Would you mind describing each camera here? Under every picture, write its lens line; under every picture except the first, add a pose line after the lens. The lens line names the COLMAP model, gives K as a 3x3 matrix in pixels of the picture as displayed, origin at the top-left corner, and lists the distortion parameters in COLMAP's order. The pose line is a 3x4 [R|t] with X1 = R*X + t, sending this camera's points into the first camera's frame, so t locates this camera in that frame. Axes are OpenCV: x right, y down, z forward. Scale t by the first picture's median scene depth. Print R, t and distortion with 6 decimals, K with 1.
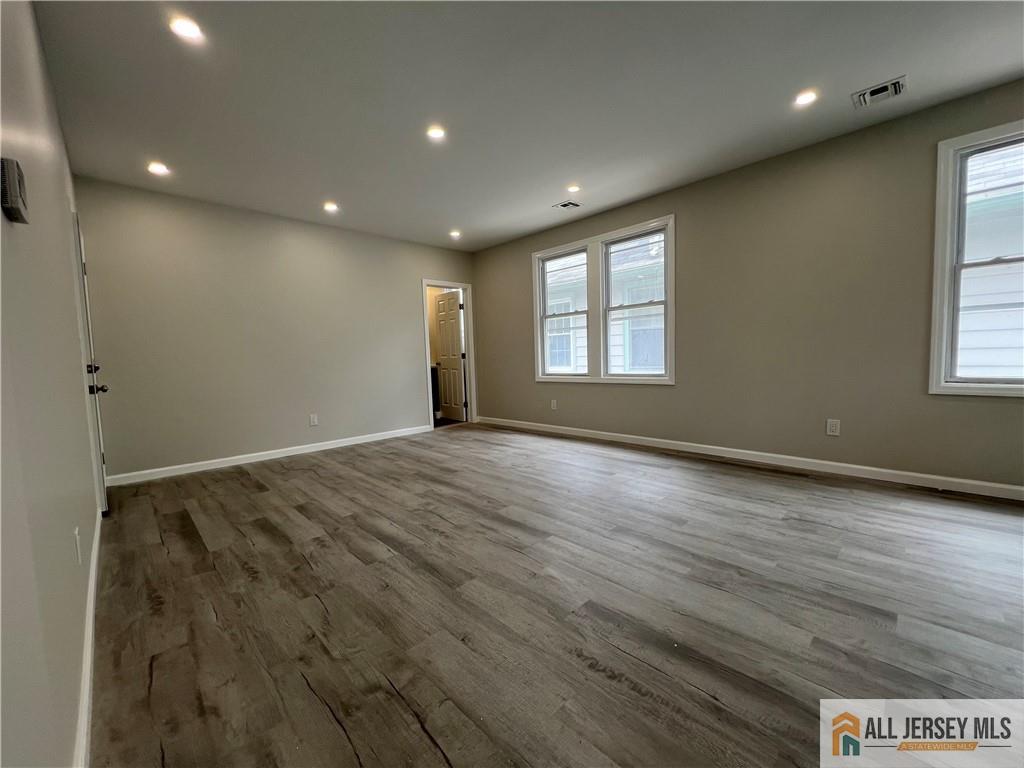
lens RADIAL K [[408.9, 0, 511.5], [0, 408.9, 383.6], [0, 0, 1]] dist [-0.001090, 0.000112]
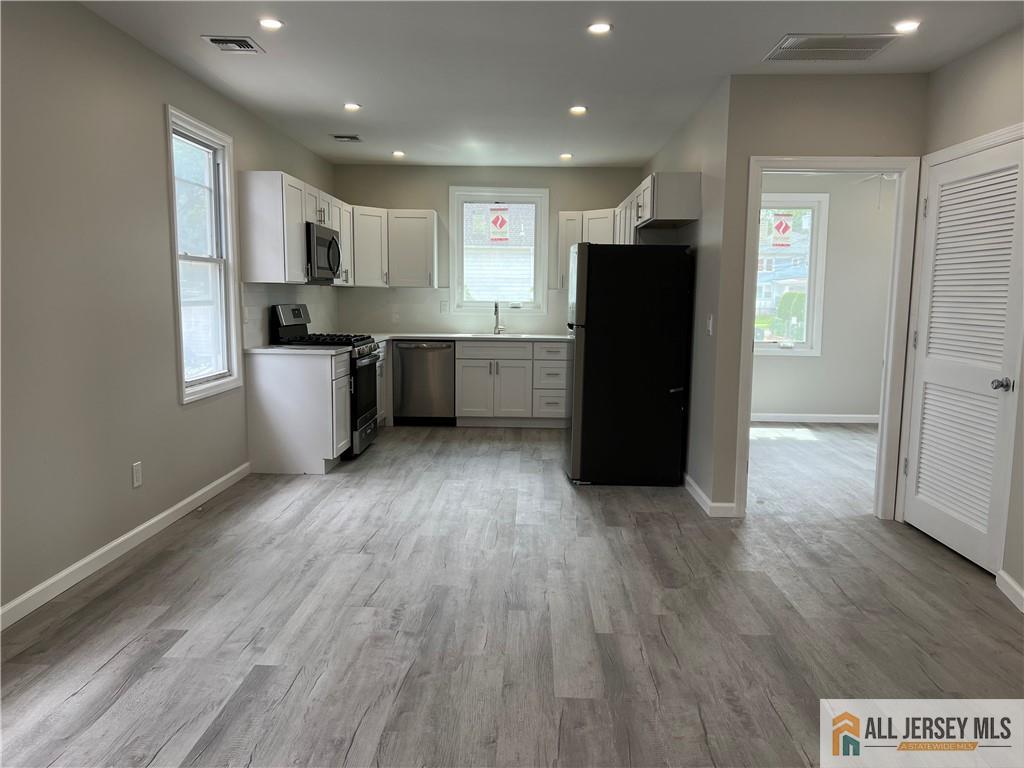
lens RADIAL K [[767.8, 0, 516.3], [0, 767.8, 391.2], [0, 0, 1]] dist [0.054633, -0.065439]
pose [[-0.701011, -0.067036, 0.709993, -0.671279], [0.060249, 0.986446, 0.152624, -0.231619], [-0.710601, 0.149768, -0.687471, 1.824011]]
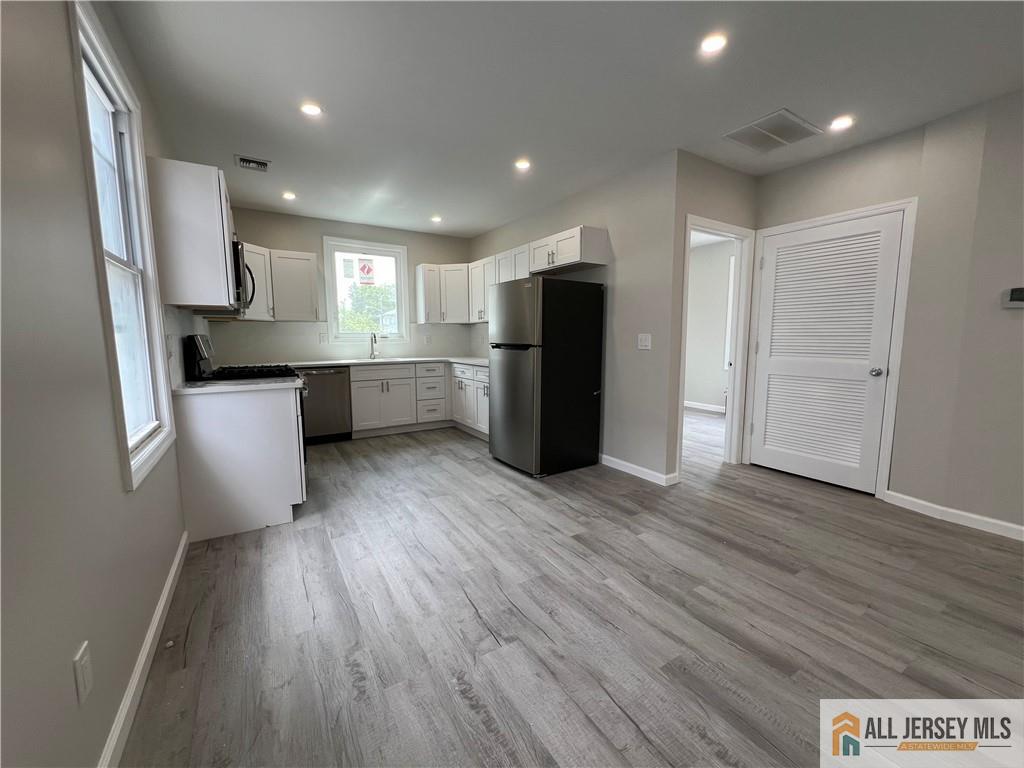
lens RADIAL K [[408.9, 0, 511.9], [0, 408.9, 383.6], [0, 0, 1]] dist [-0.001090, 0.000112]
pose [[-0.976340, 0.010165, 0.216000, 0.512792], [0.049226, 0.983116, 0.176239, -0.196537], [-0.210562, 0.182702, -0.960356, 1.549434]]
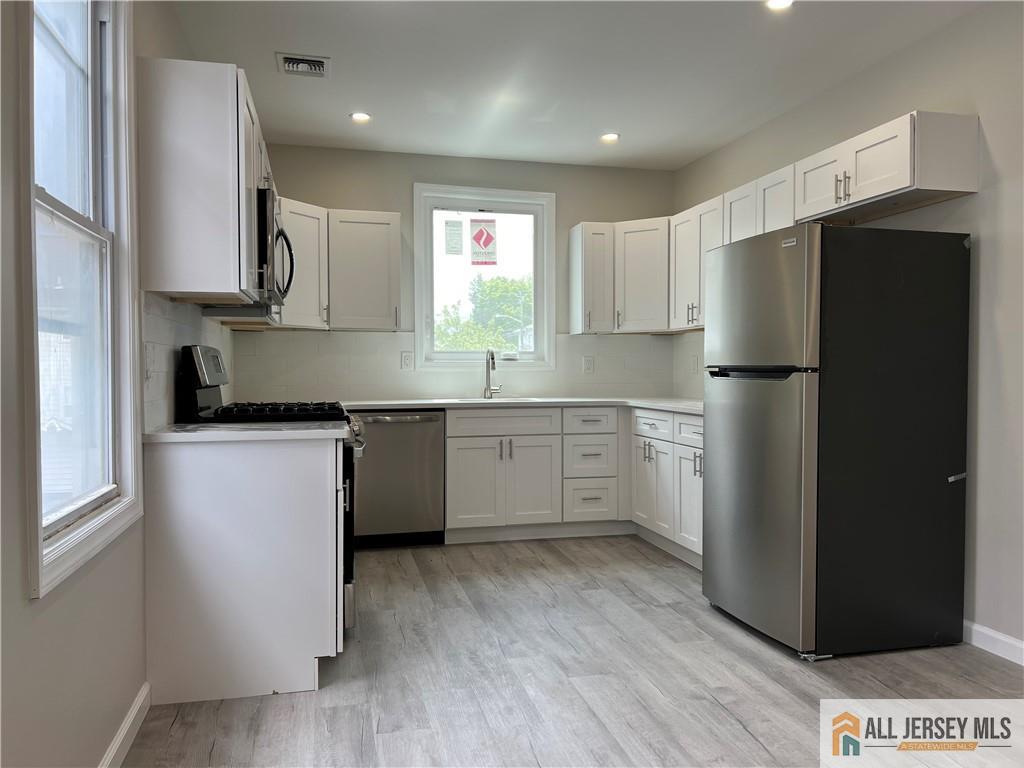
lens RADIAL K [[767.8, 0, 516.4], [0, 767.8, 384.6], [0, 0, 1]] dist [0.054633, -0.065439]
pose [[-0.863454, 0.021973, 0.503950, 0.510233], [0.063693, 0.995804, 0.065711, -0.160792], [-0.500391, 0.088836, -0.861230, 1.466786]]
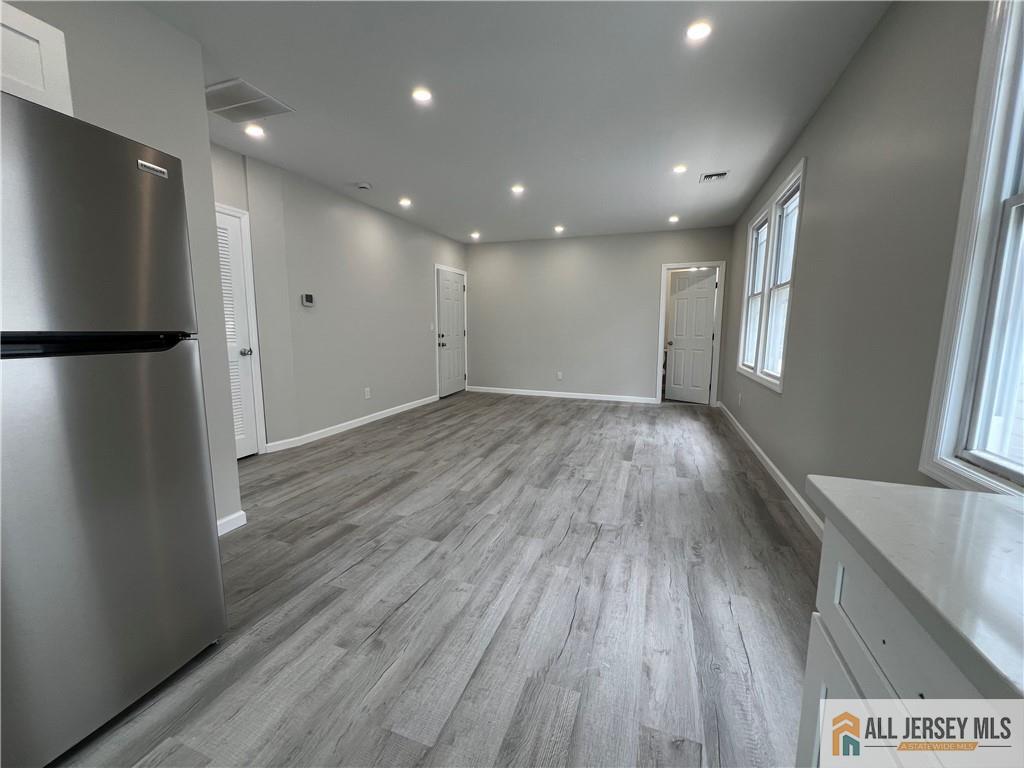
lens RADIAL K [[408.9, 0, 510.2], [0, 408.9, 382.0], [0, 0, 1]] dist [-0.001090, 0.000112]
pose [[0.434492, 0.152295, -0.887706, 1.403405], [-0.081917, 0.988198, 0.129441, -0.122307], [0.896943, 0.016478, 0.441840, 0.364093]]
